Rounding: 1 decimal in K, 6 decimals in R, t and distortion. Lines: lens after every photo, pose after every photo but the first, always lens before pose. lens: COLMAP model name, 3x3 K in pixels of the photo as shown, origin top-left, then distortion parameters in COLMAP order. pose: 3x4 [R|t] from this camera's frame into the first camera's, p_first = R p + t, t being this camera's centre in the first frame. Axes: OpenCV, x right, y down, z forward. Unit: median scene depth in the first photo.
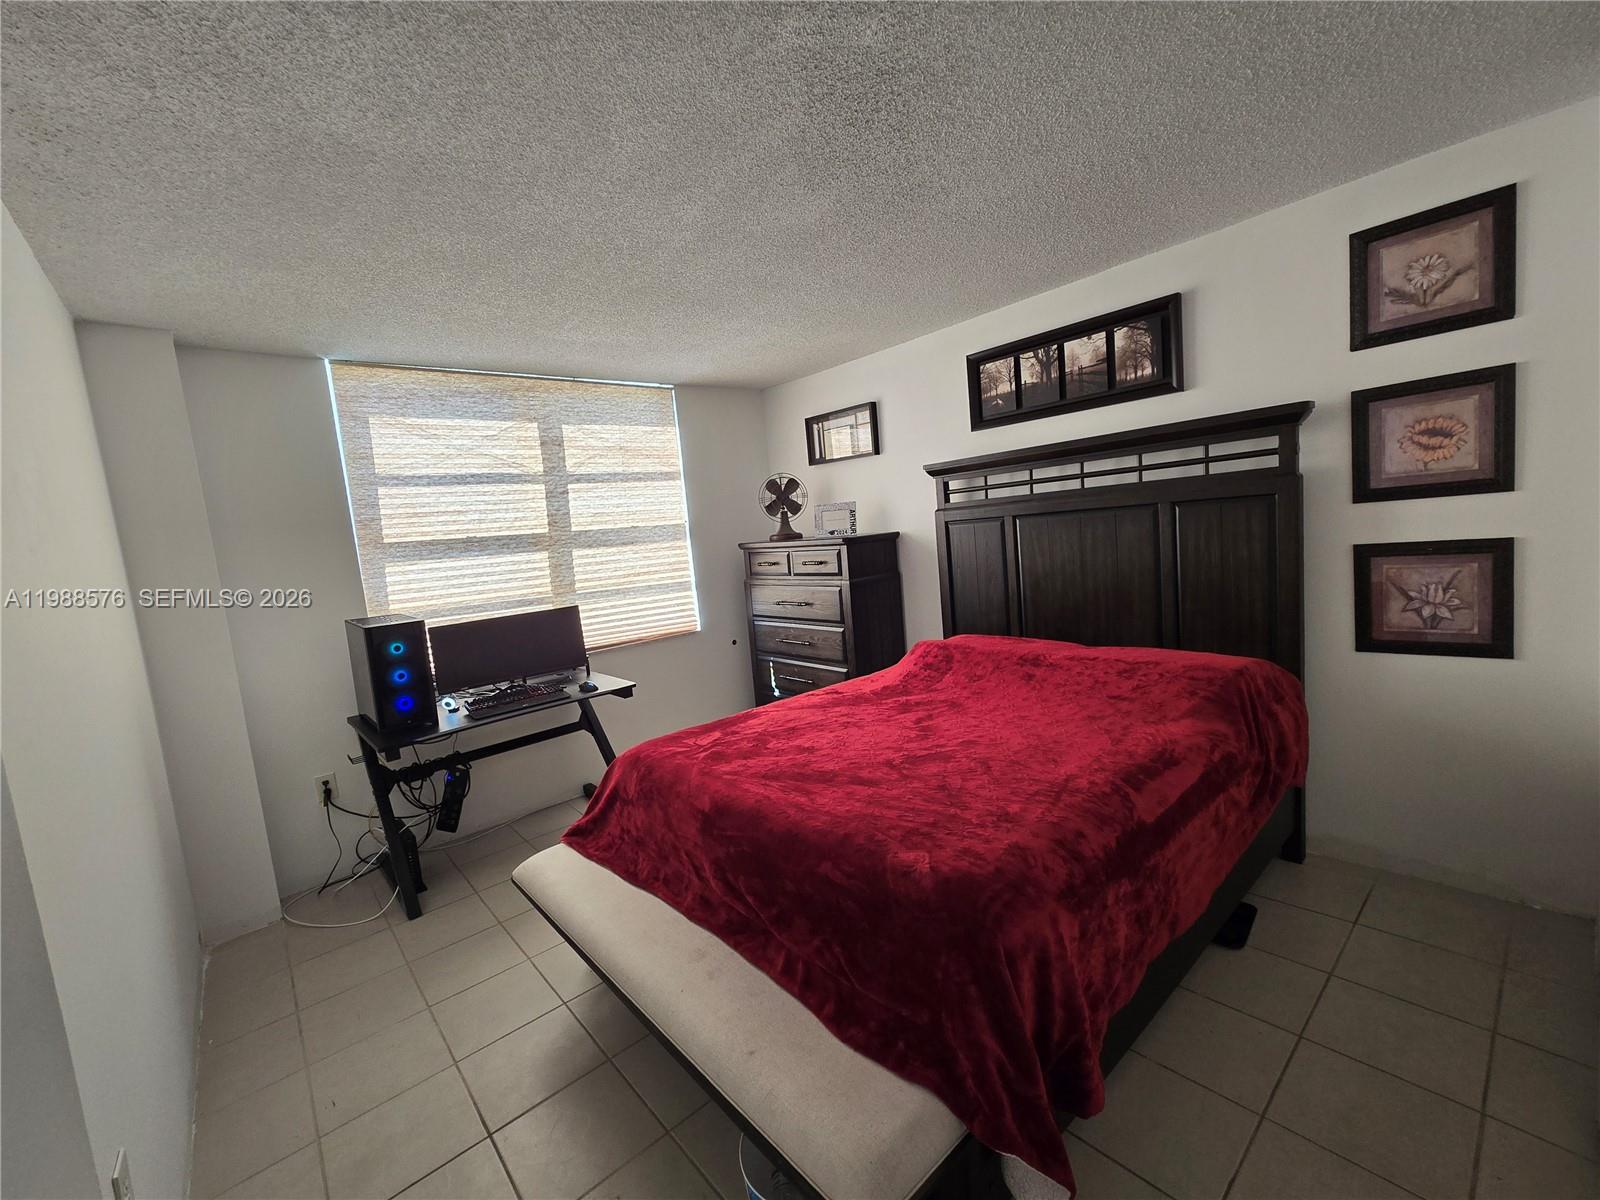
lens RADIAL K [[662.9, 0, 756.2], [0, 662.9, 587.8], [0, 0, 1]] dist [0.000146, -0.000444]
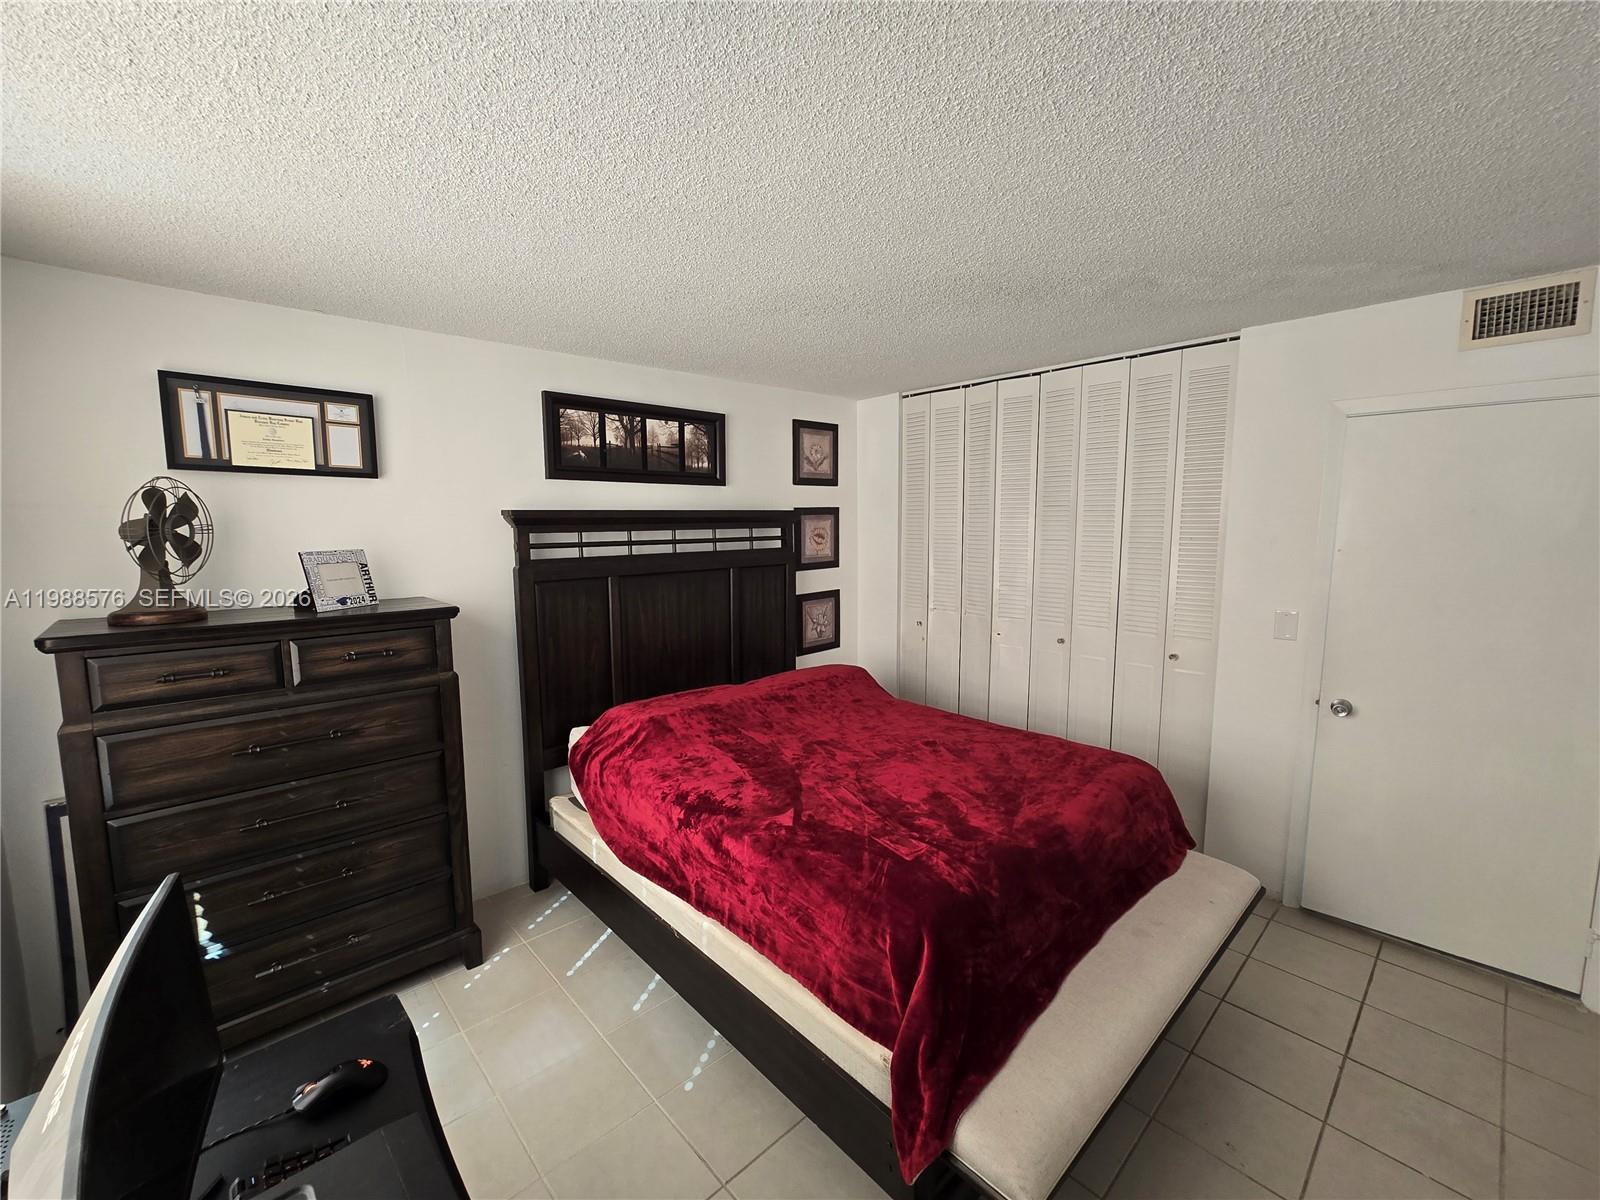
lens RADIAL K [[662.9, 0, 809.8], [0, 662.9, 595.5], [0, 0, 1]] dist [0.000146, -0.000444]
pose [[-0.073345, -0.016847, 0.997164, -0.670360], [0.103826, 0.994295, 0.024435, -0.082616], [-0.991887, 0.105324, -0.071178, 0.876416]]
